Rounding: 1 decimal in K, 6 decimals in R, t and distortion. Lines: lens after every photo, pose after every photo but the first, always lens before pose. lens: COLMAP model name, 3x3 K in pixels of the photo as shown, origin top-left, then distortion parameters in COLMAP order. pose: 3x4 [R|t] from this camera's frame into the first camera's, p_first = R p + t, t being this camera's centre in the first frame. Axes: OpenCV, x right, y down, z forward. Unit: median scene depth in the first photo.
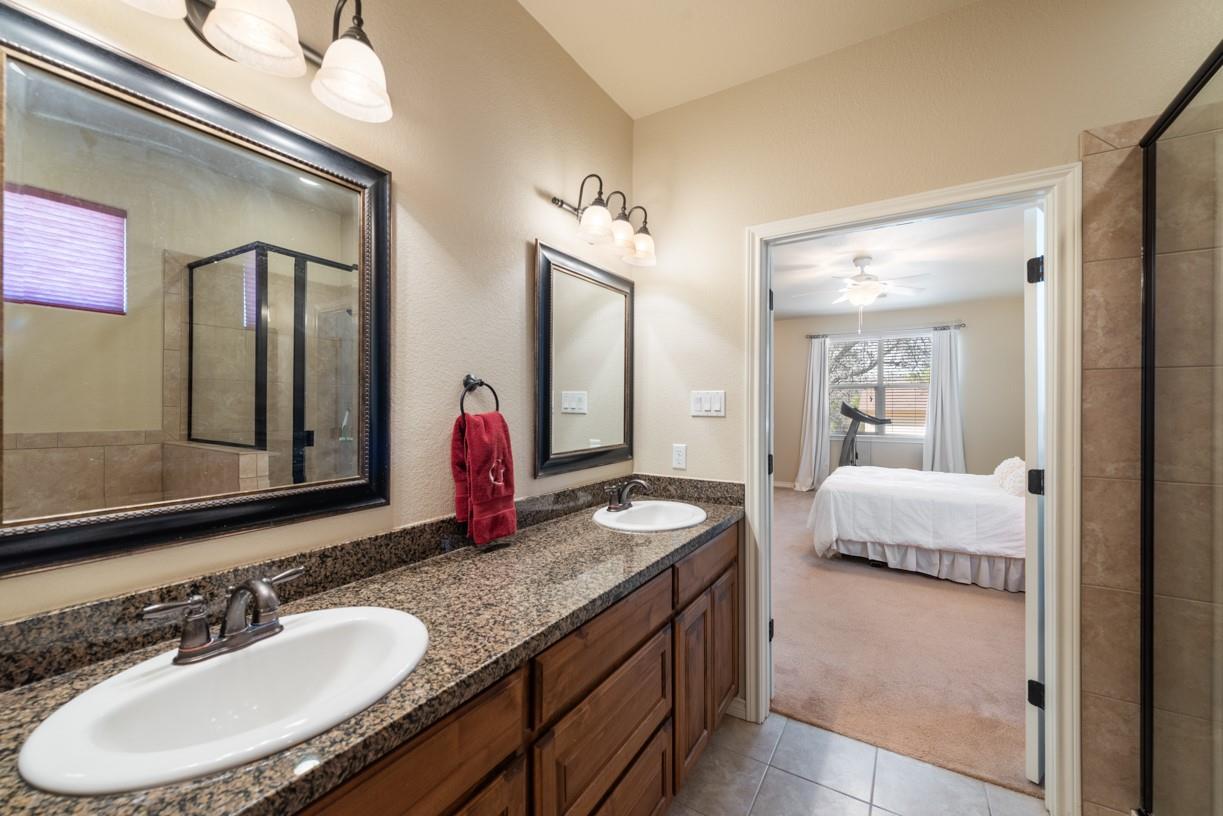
lens RADIAL K [[483.7, 0, 615.9], [0, 483.7, 403.1], [0, 0, 1]] dist [0.006701, -0.001736]
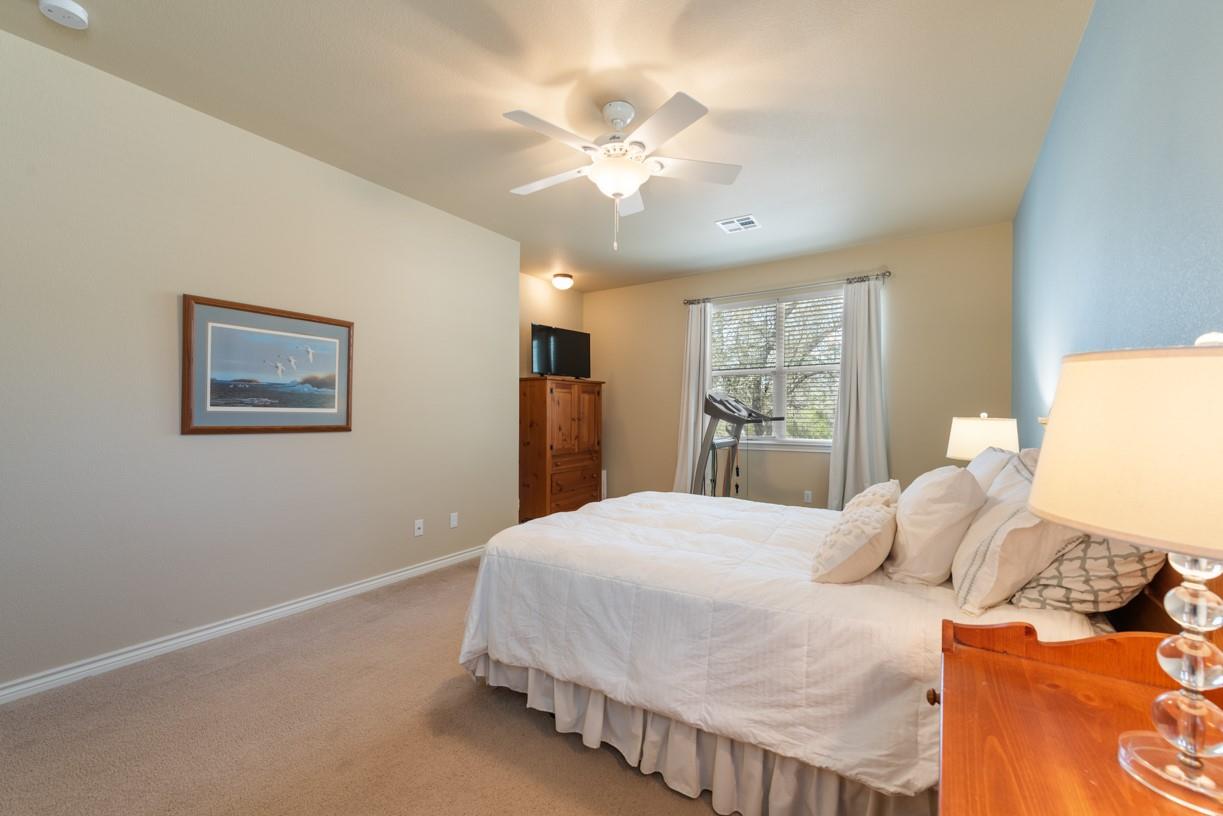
lens RADIAL K [[506.7, 0, 612.5], [0, 506.7, 410.9], [0, 0, 1]] dist [0.008325, -0.001886]
pose [[0.999655, -0.002026, -0.026174, 0.632300], [0.001935, 0.999992, -0.003478, 0.045736], [0.026181, 0.003427, 0.999651, 0.537958]]
